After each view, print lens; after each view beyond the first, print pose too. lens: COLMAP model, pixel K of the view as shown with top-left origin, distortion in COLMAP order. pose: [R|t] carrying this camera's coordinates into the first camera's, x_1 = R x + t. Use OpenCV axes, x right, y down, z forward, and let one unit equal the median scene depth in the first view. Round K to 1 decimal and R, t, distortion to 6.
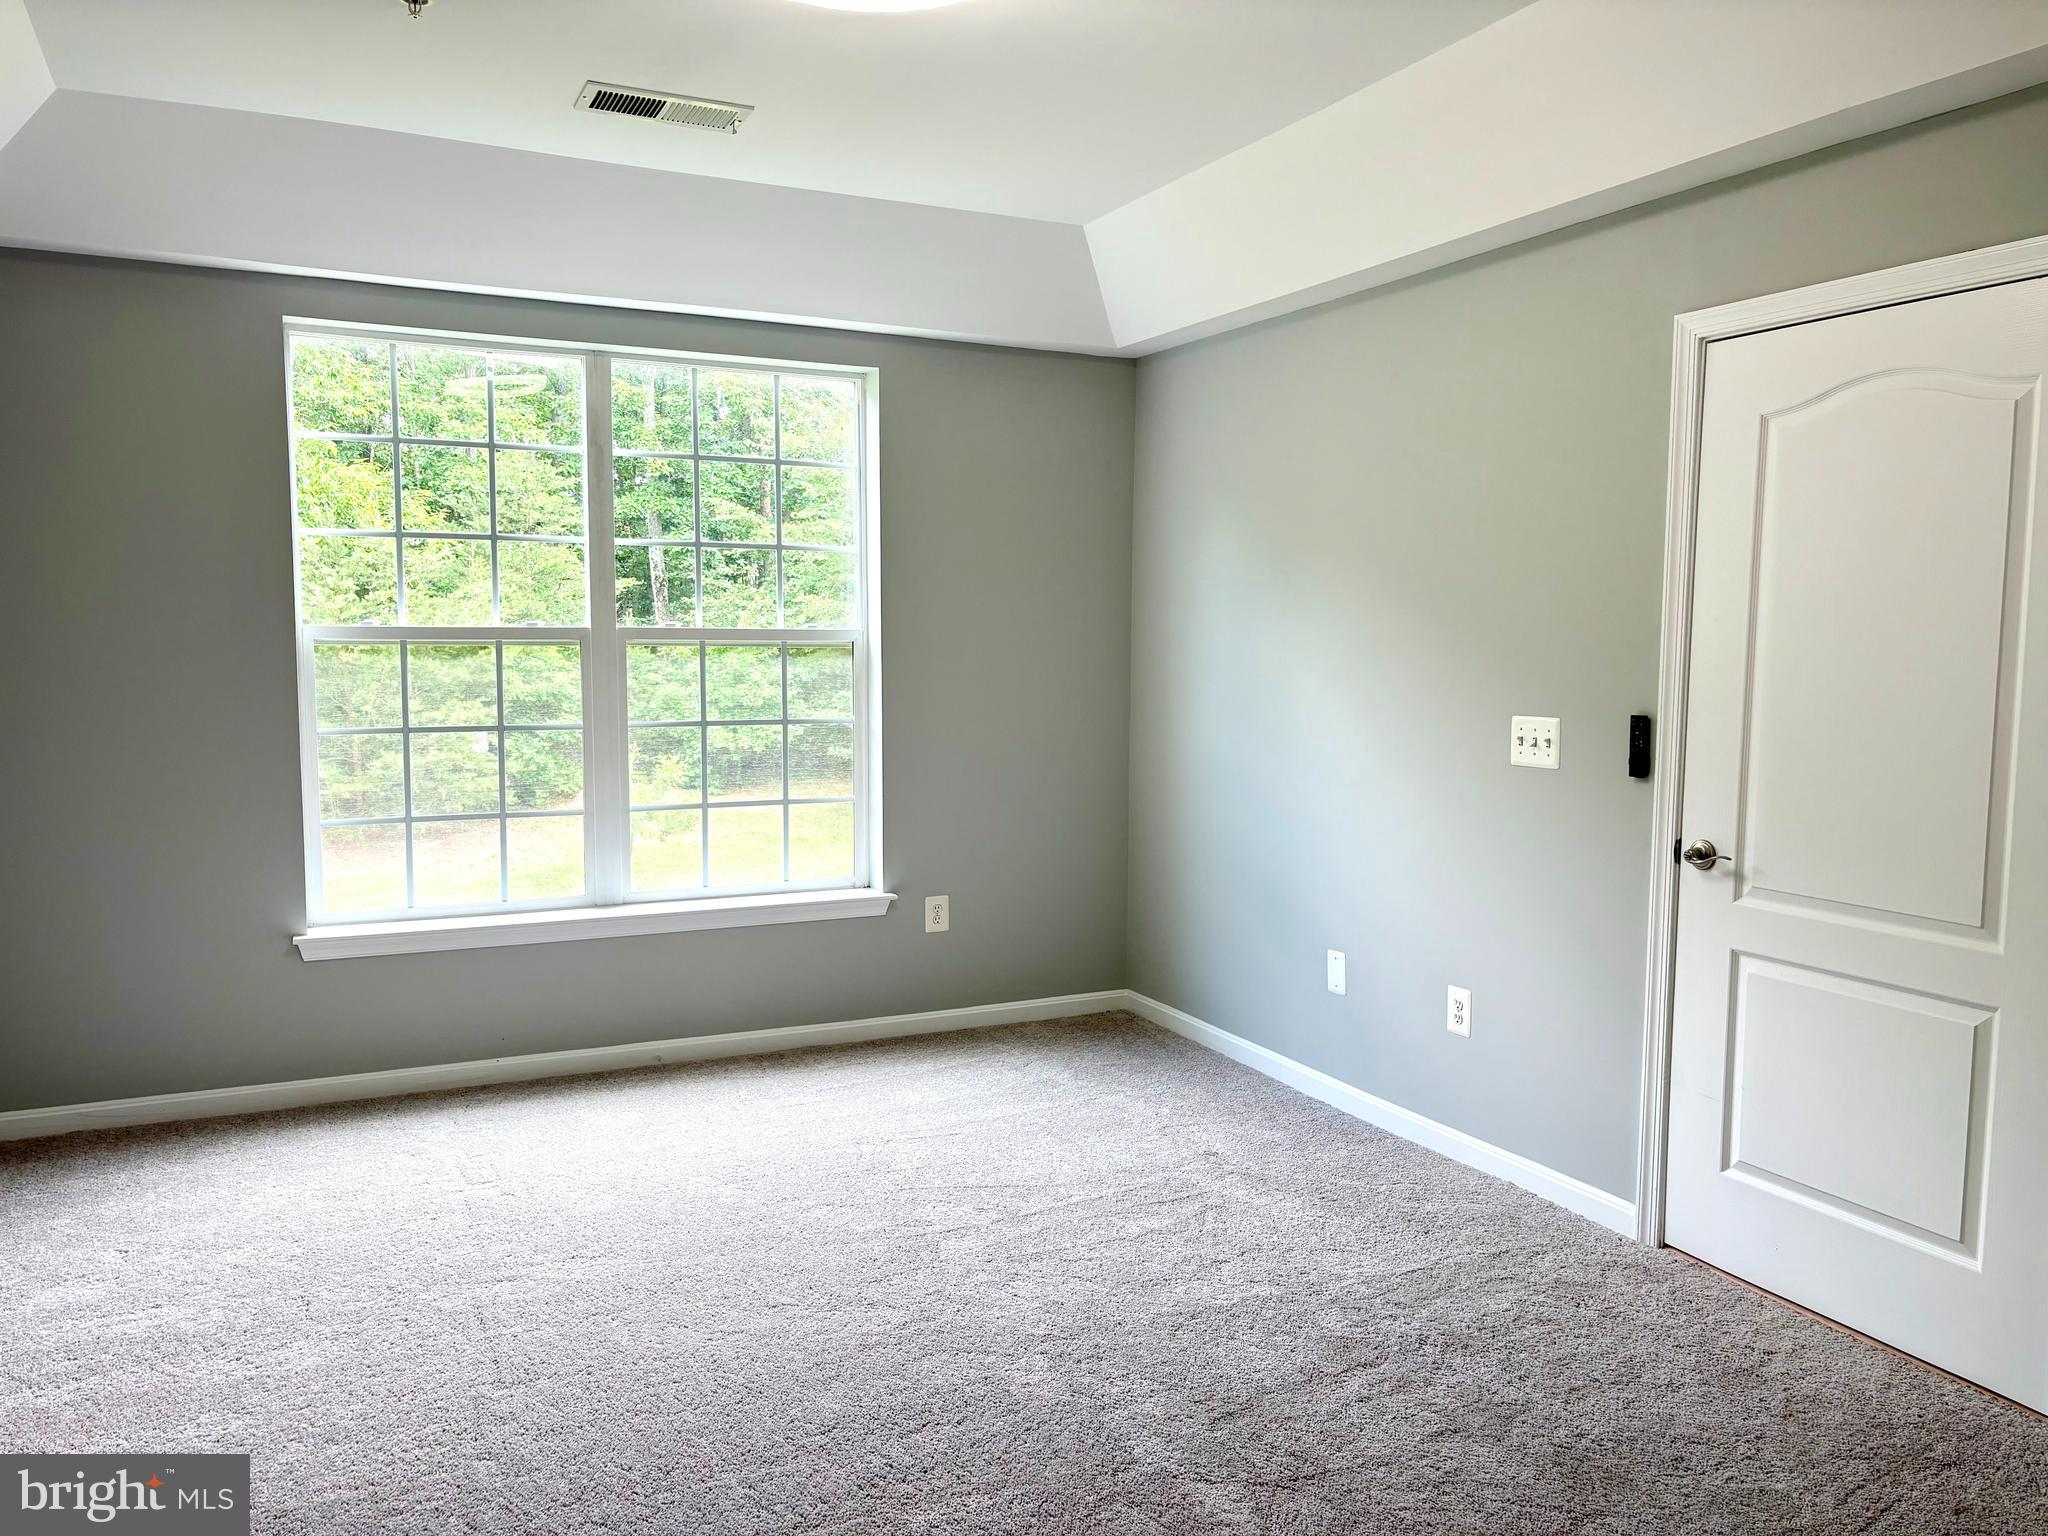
lens RADIAL K [[1511.4, 0, 1024.0], [0, 1511.4, 768.0], [0, 0, 1]] dist [0.003980, 0.002415]
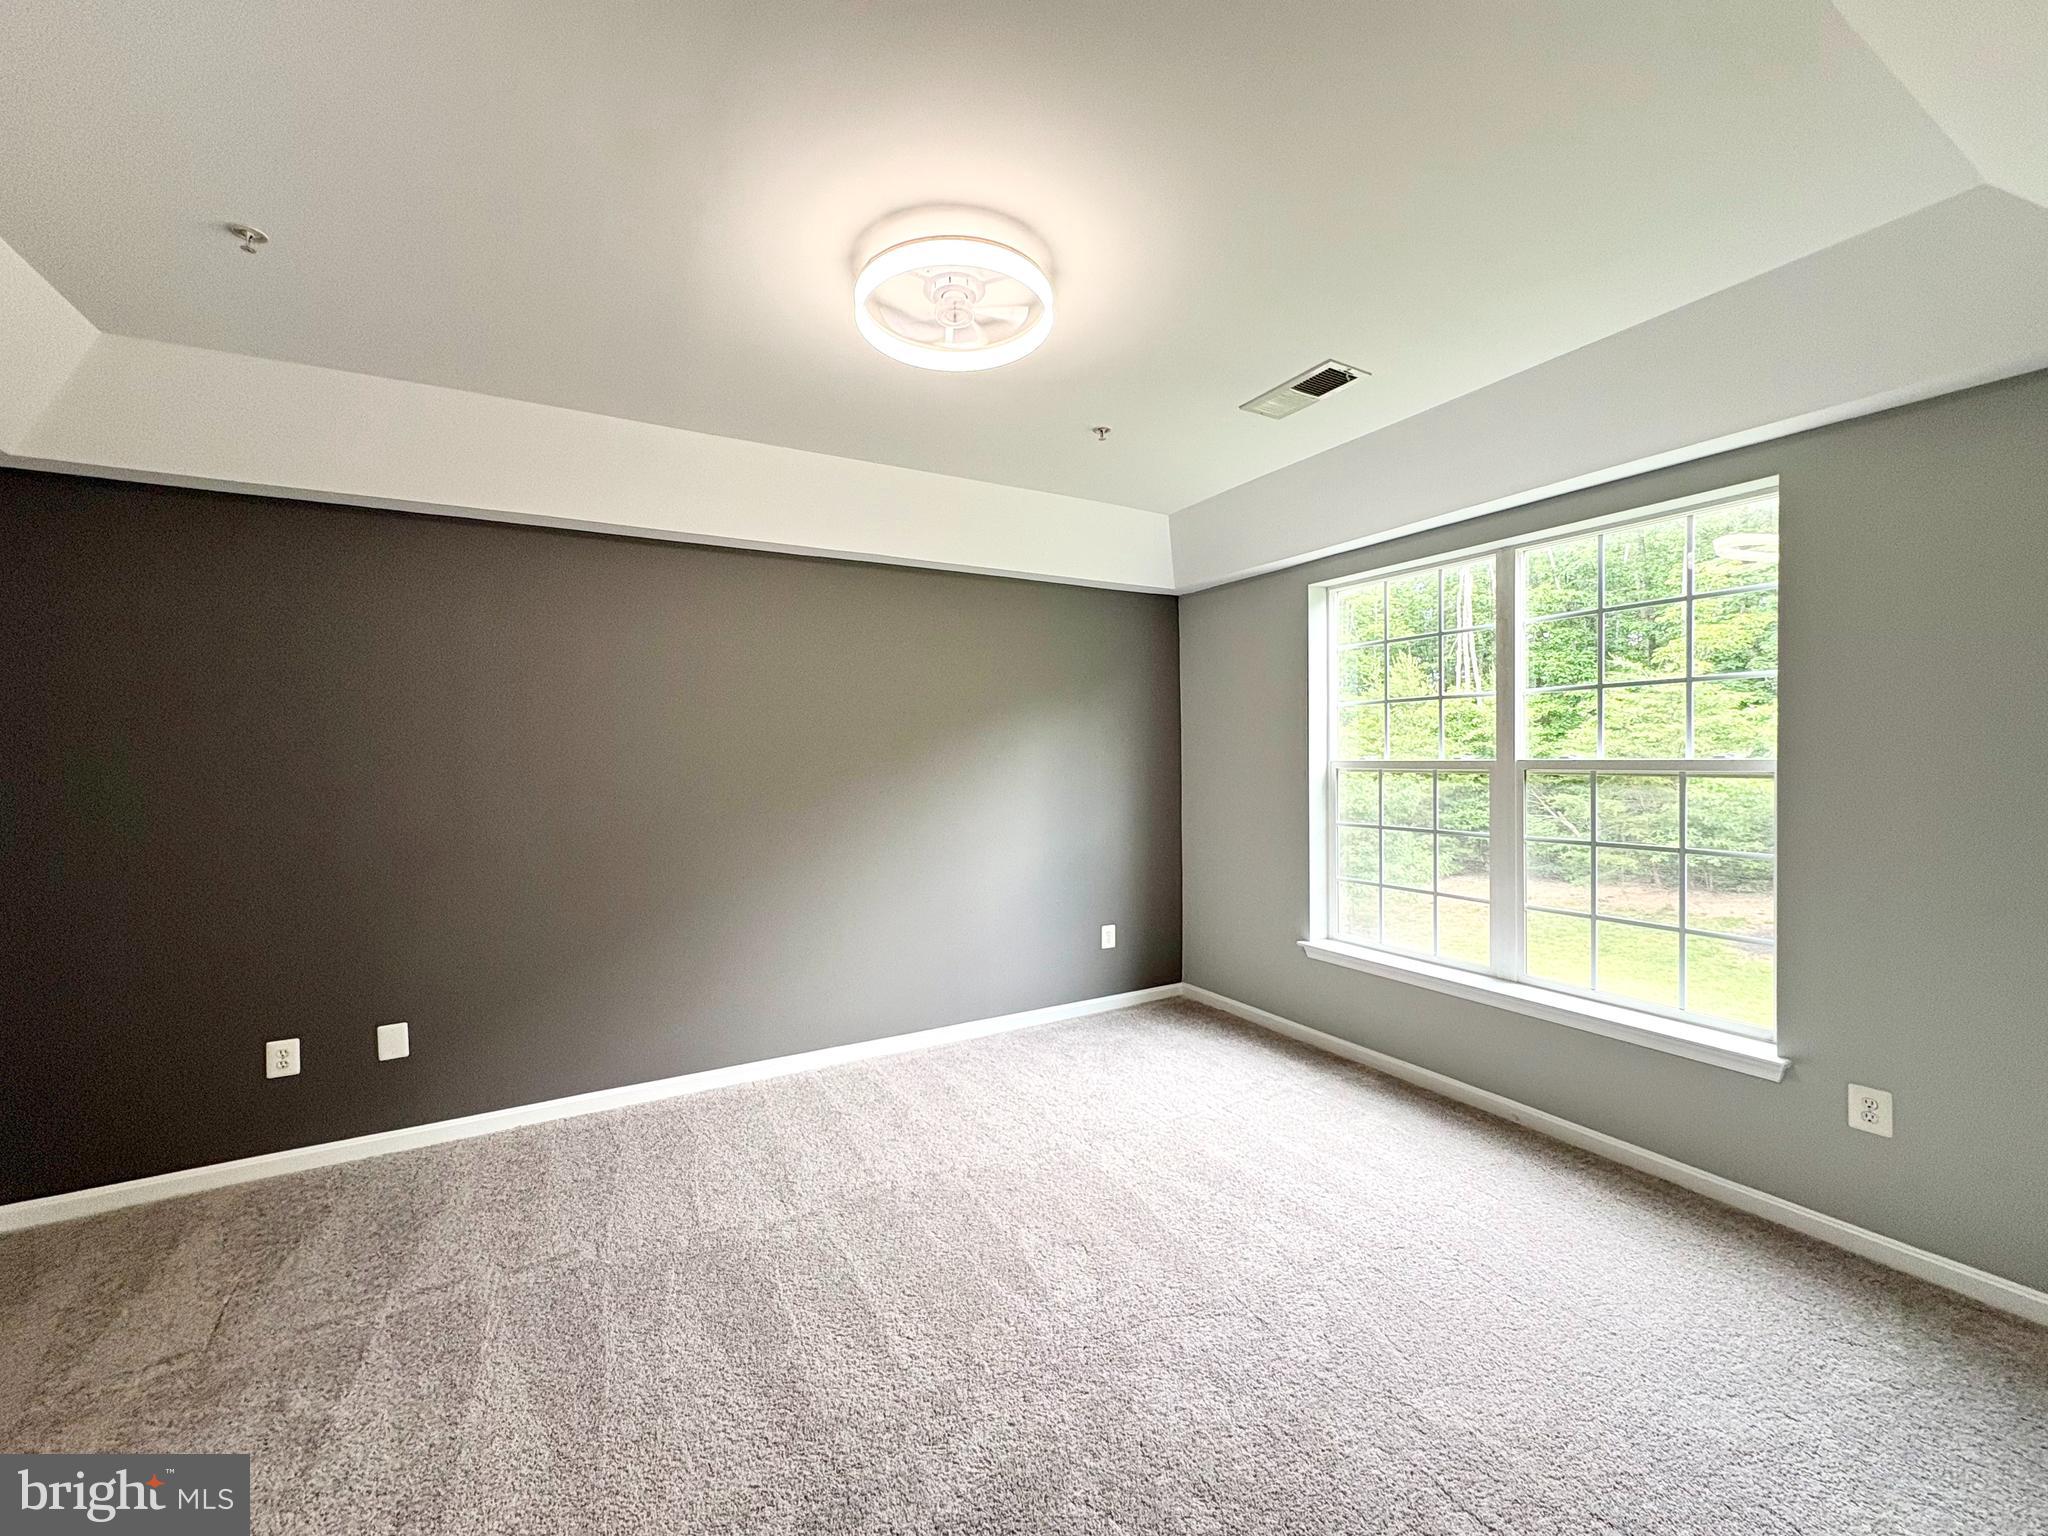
lens RADIAL K [[817.6, 0, 1023.2], [0, 817.6, 765.5], [0, 0, 1]] dist [0.003035, -0.000535]
pose [[0.059012, -0.000872, -0.998257, 0.381061], [-0.091673, 0.995769, -0.006289, -0.045674], [0.994039, 0.091885, 0.058682, 0.550973]]
